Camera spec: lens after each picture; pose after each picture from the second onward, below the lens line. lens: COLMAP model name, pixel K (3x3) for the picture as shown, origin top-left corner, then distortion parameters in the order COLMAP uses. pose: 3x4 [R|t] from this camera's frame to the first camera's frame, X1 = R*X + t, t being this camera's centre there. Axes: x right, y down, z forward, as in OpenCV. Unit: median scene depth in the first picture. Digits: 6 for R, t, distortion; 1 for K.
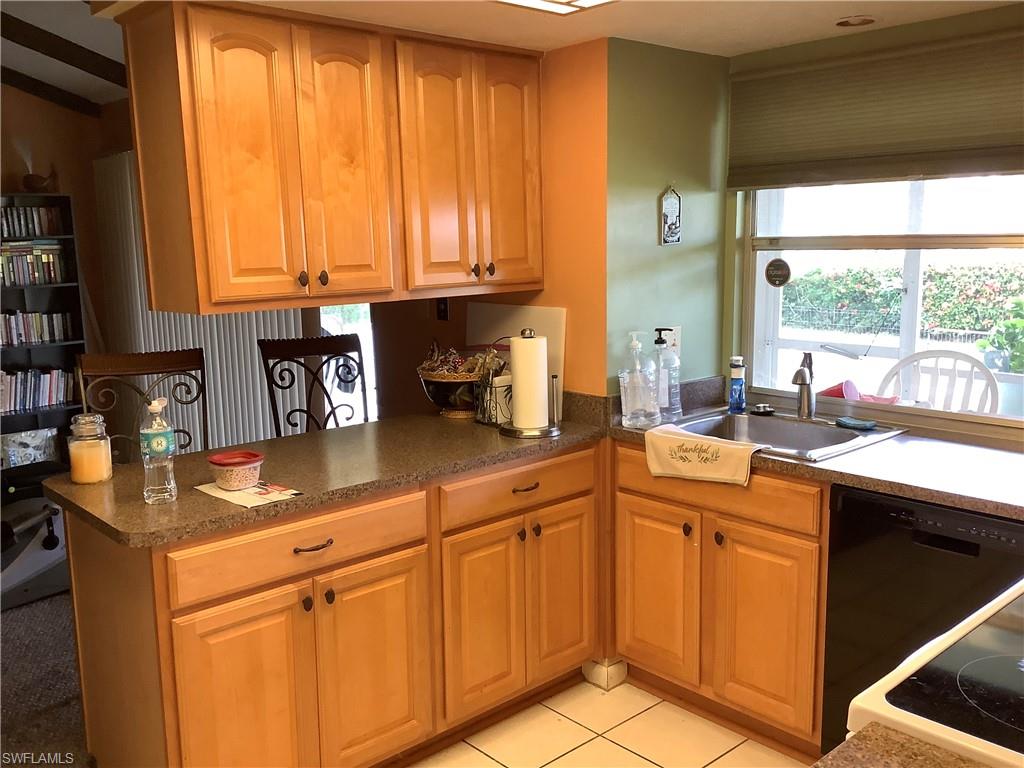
lens RADIAL K [[922.3, 0, 512.0], [0, 922.3, 384.0], [0, 0, 1]] dist [-0.002896, -0.011504]
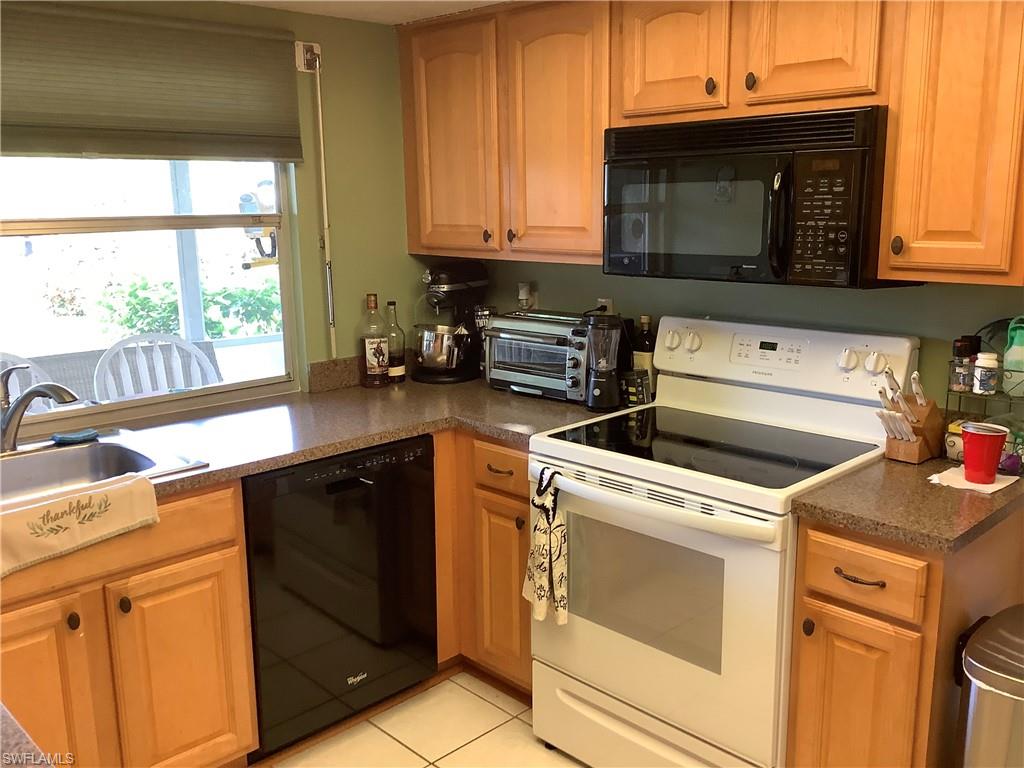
lens RADIAL K [[922.3, 0, 512.0], [0, 922.3, 384.0], [0, 0, 1]] dist [-0.002896, -0.011504]
pose [[-0.039228, -0.181142, 0.982674, -0.555887], [0.174324, 0.967109, 0.185232, -0.108199], [-0.983907, 0.178570, -0.006360, 0.685873]]
